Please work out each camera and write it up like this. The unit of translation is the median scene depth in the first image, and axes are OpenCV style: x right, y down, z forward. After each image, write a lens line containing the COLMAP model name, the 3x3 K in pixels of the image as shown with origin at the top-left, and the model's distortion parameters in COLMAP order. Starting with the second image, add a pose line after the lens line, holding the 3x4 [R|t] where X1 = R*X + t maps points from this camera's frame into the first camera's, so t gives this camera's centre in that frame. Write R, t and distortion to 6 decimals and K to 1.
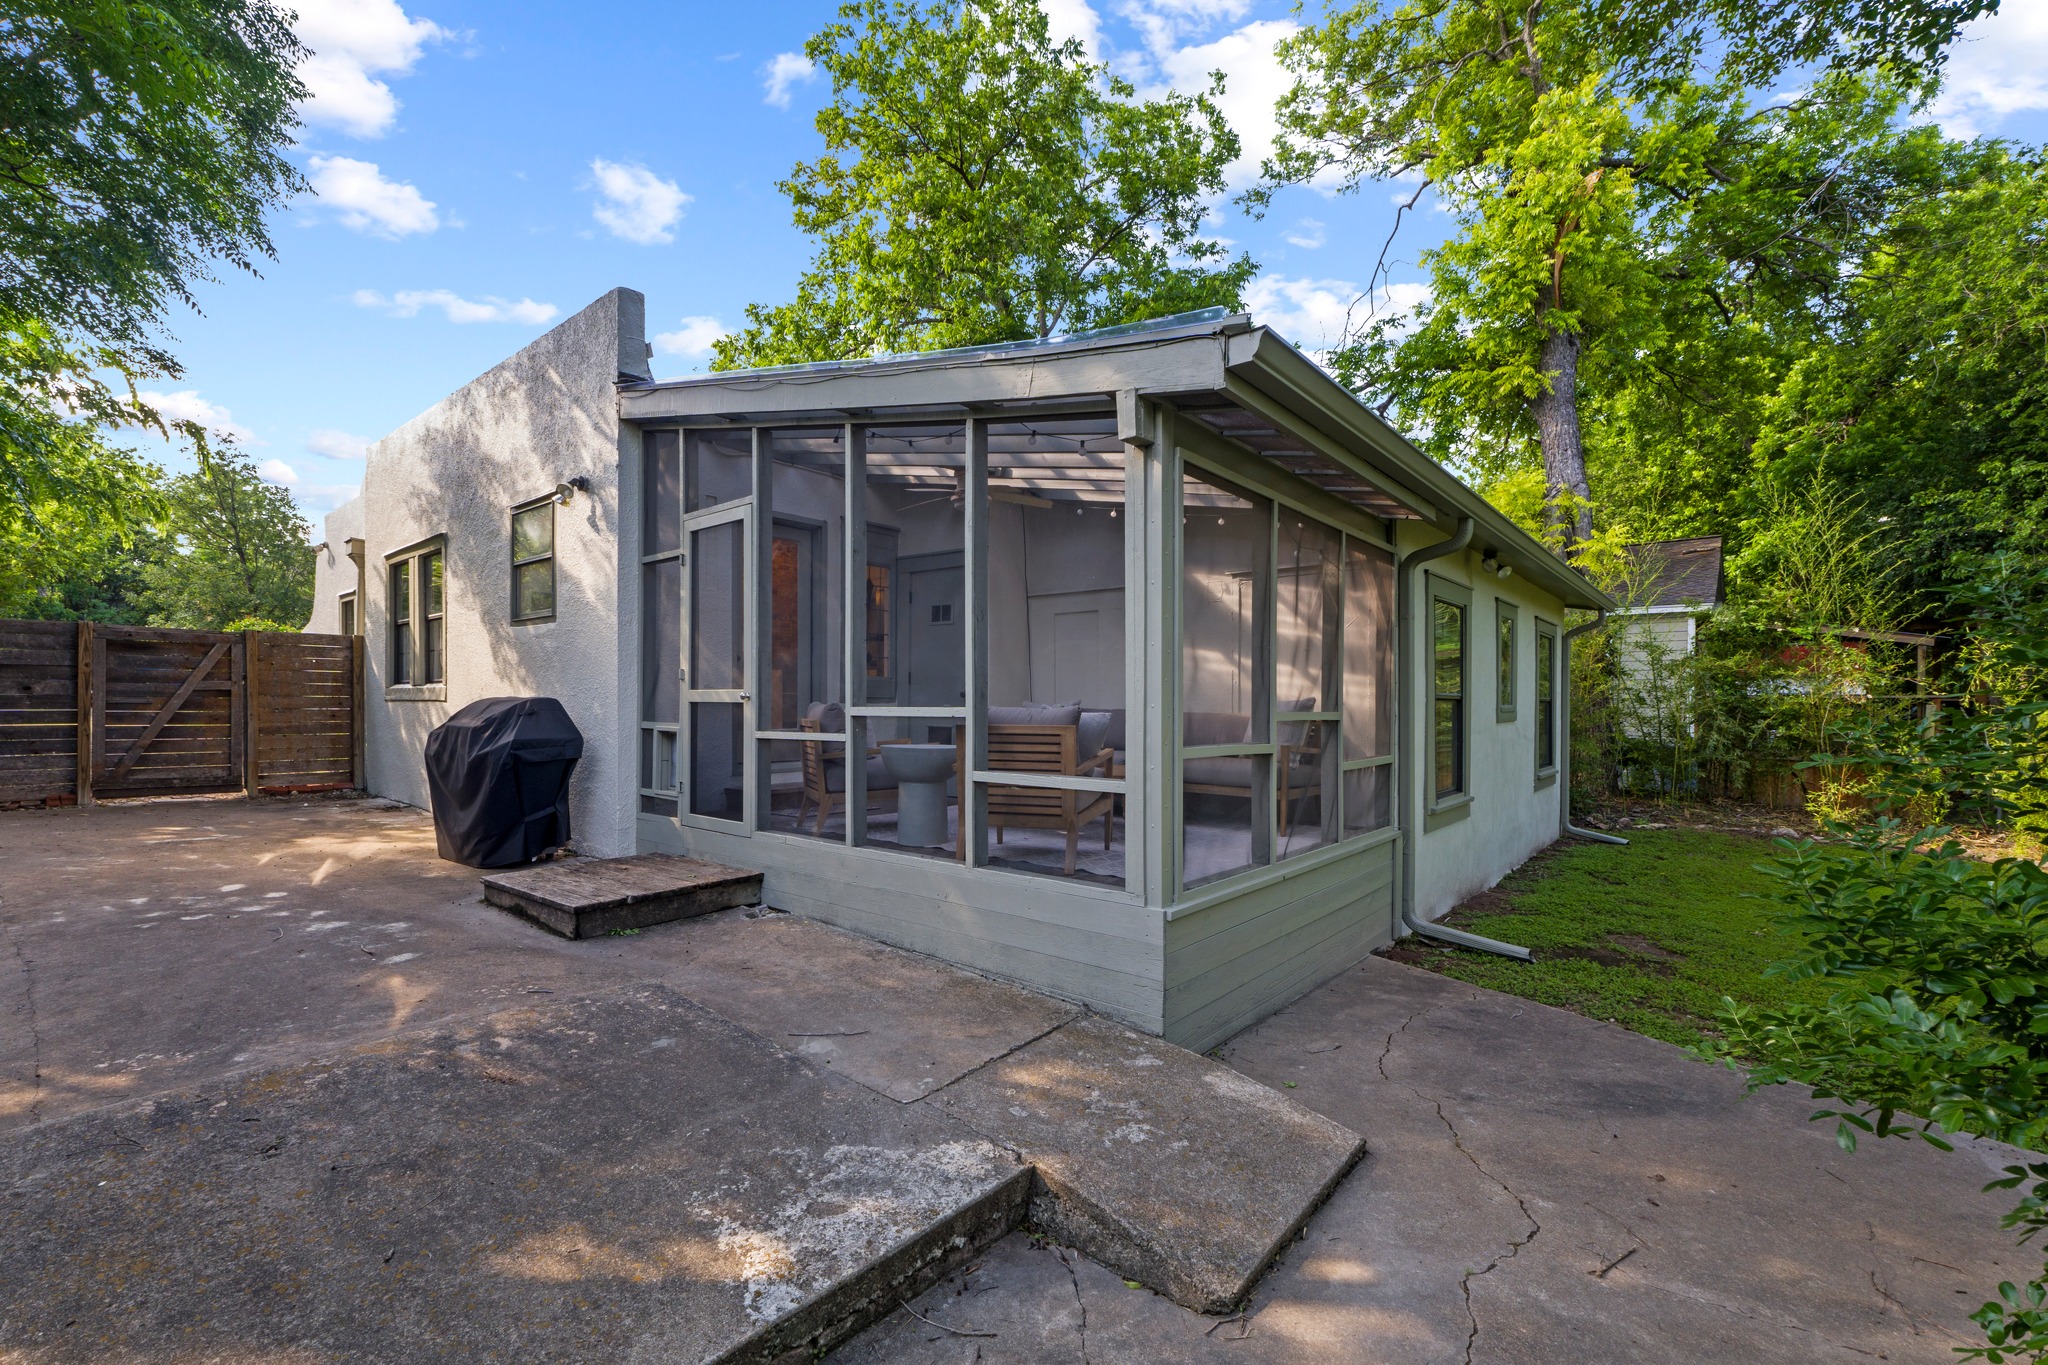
lens RADIAL K [[888.6, 0, 1016.4], [0, 888.6, 706.1], [0, 0, 1]] dist [-0.001687, 0.000101]
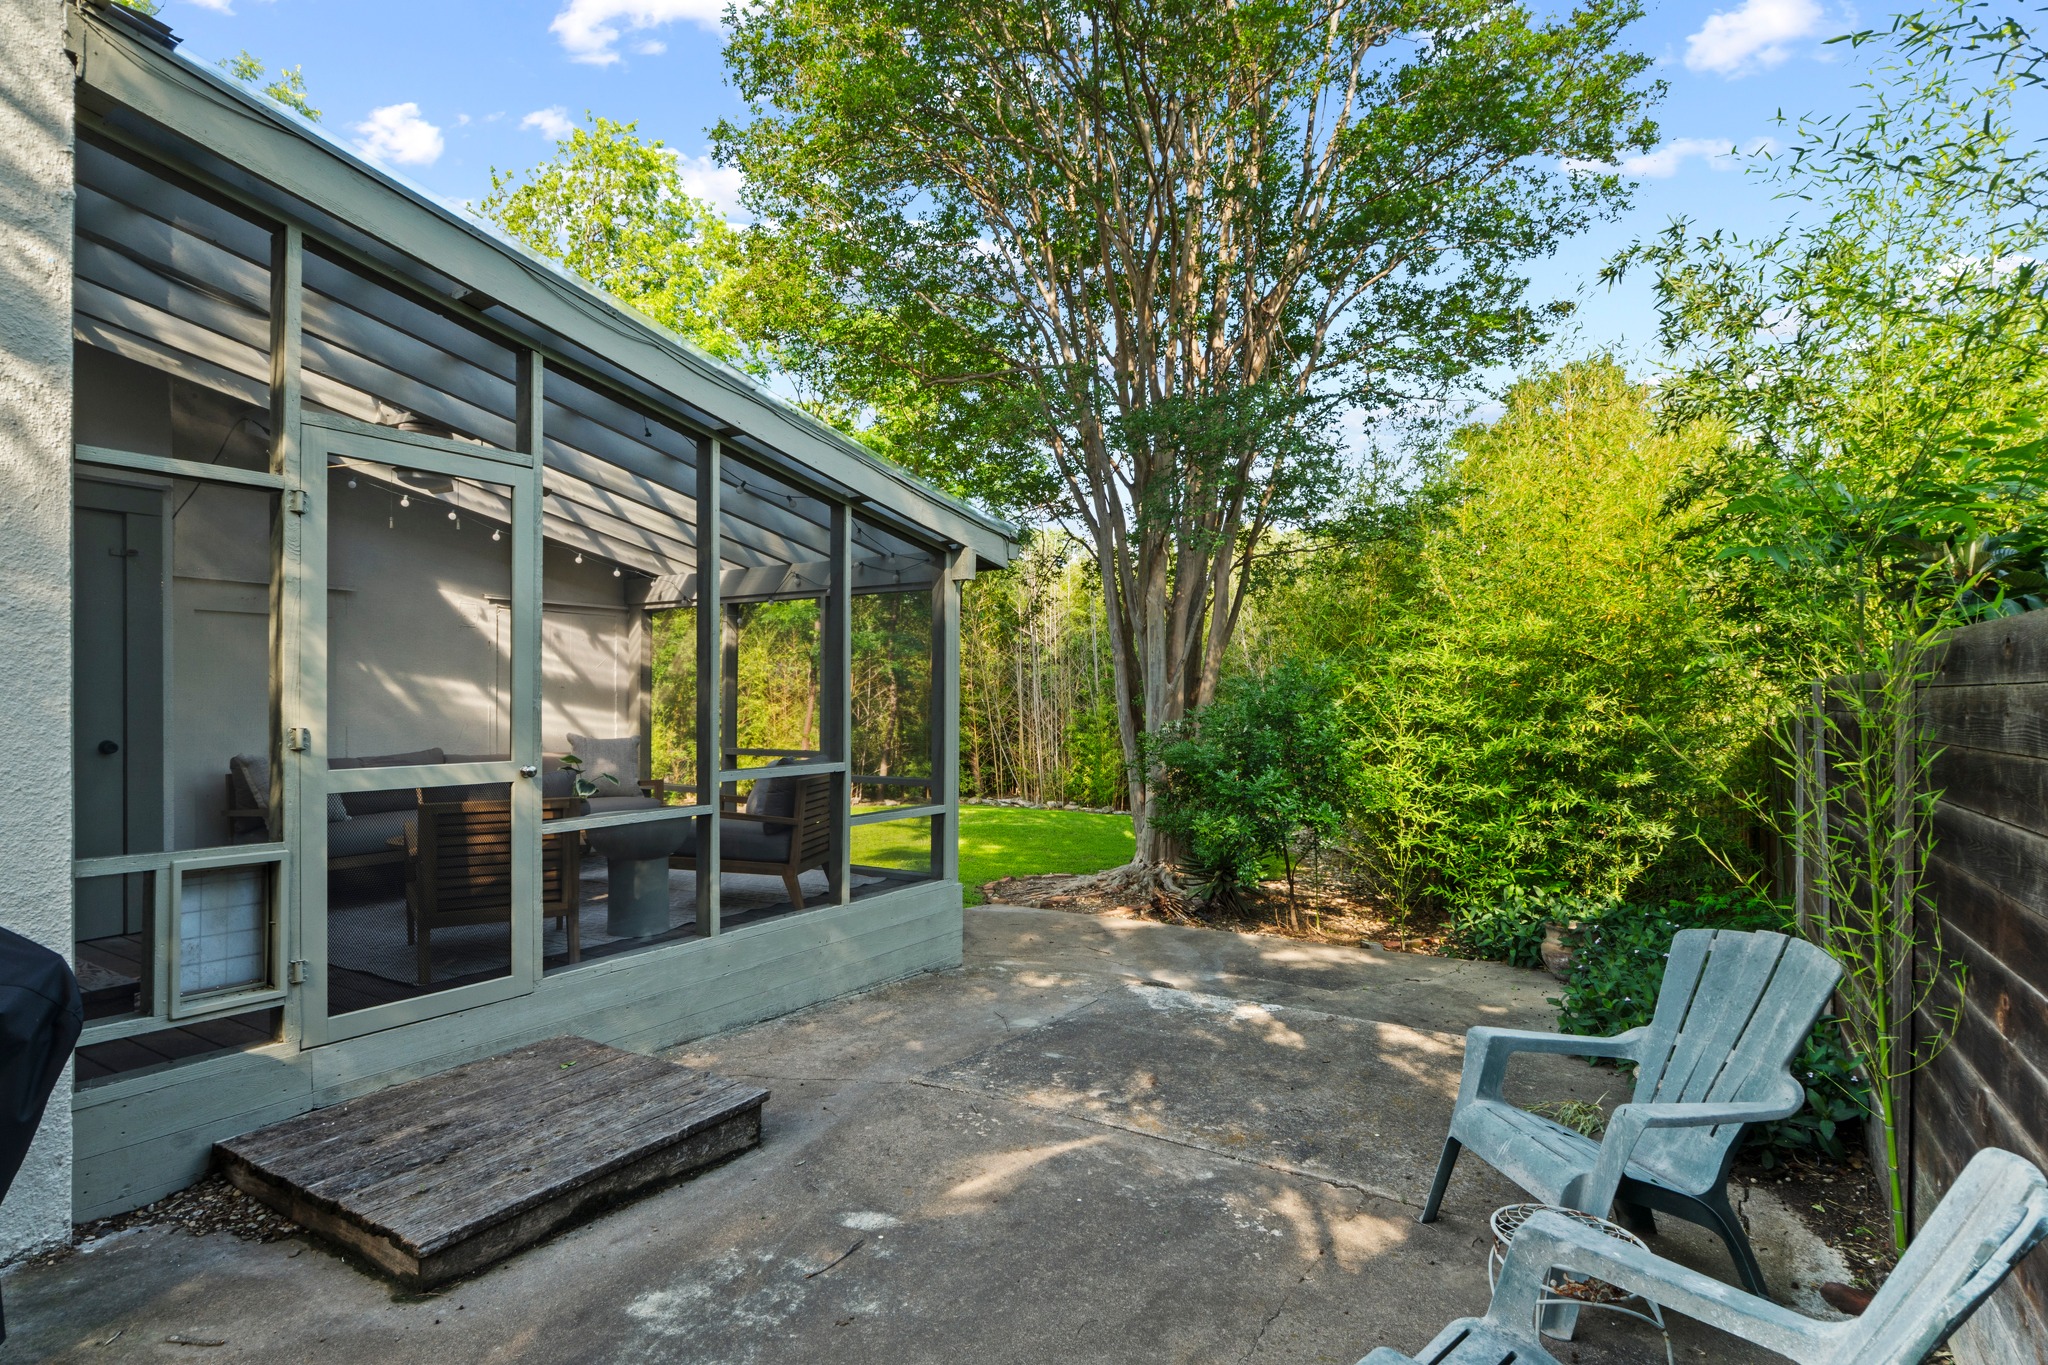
lens RADIAL K [[1086.2, 0, 1022.6], [0, 1086.2, 699.4], [0, 0, 1]] dist [-0.002315, -0.000220]
pose [[-0.161117, -0.005914, 0.986918, -1.822021], [-0.003709, 0.999979, 0.005387, -0.108021], [-0.986928, -0.002793, -0.161135, 1.268569]]
